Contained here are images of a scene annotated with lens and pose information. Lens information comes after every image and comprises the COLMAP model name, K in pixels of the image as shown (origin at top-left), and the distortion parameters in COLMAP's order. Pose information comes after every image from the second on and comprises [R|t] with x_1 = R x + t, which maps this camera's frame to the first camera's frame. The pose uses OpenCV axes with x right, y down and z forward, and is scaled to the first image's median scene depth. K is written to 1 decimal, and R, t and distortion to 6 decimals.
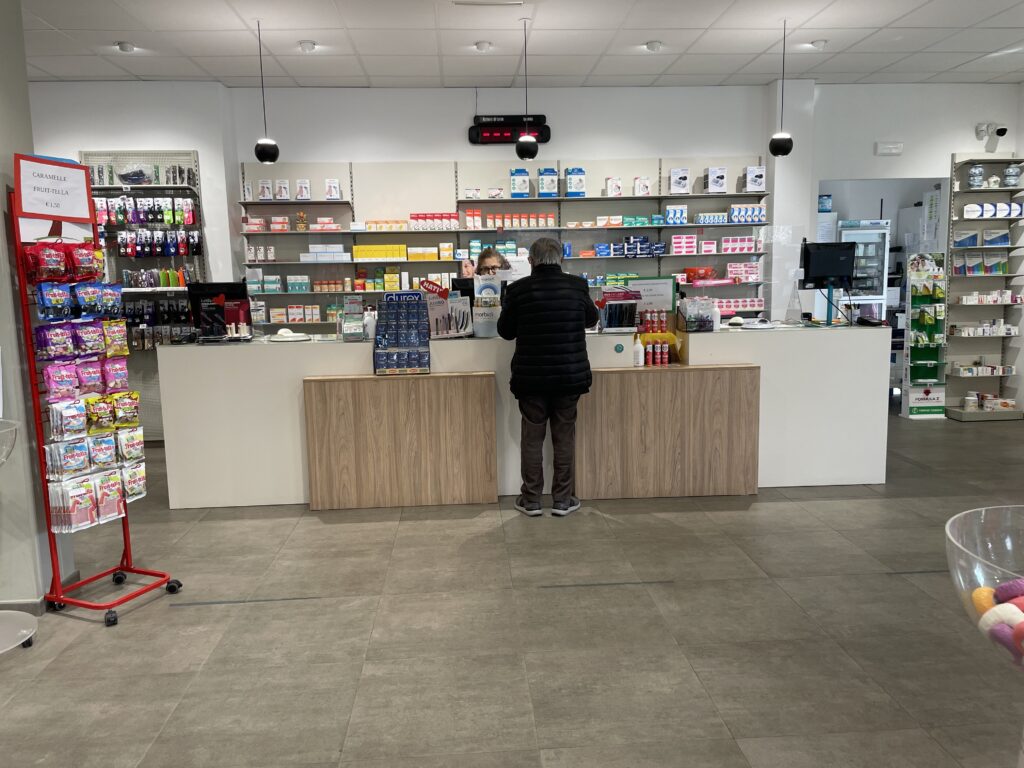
lens RADIAL K [[779.9, 0, 511.1], [0, 779.9, 371.0], [0, 0, 1]] dist [0.074936, -0.090102]
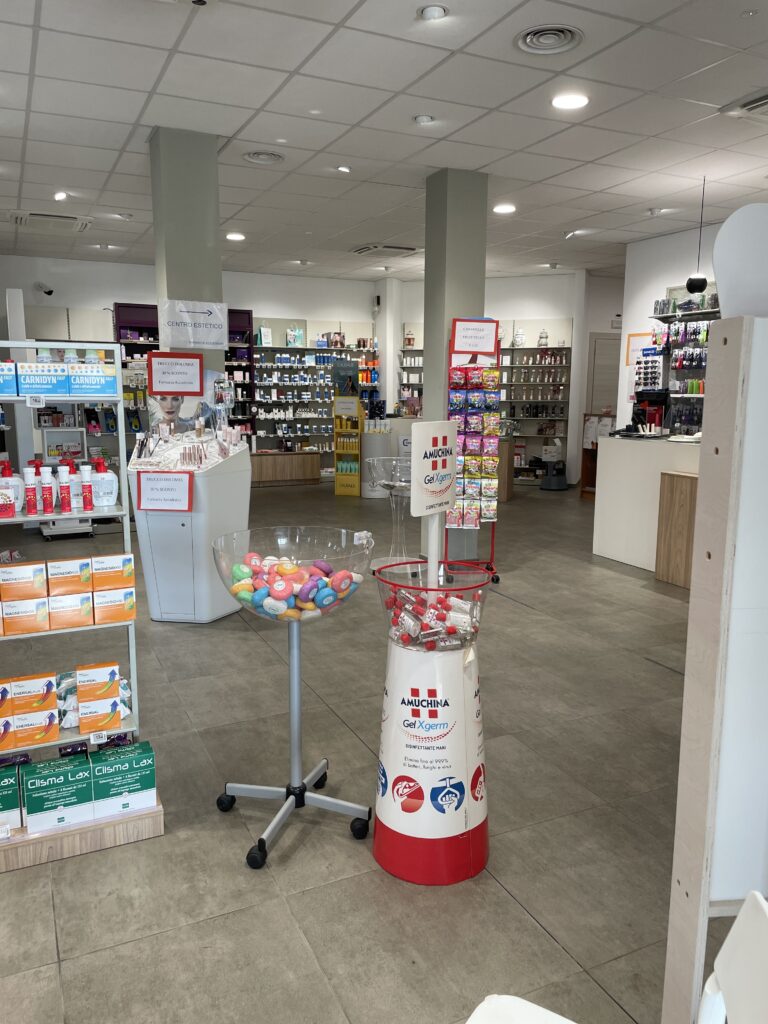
lens RADIAL K [[779.9, 0, 384.0], [0, 779.9, 512.0], [0, 0, 1]] dist [0.074936, -0.090102]
pose [[0.367749, 0.175897, -0.913138, 0.886975], [-0.129375, 0.982076, 0.137073, -0.051386], [0.920882, 0.067729, 0.383914, 0.150043]]
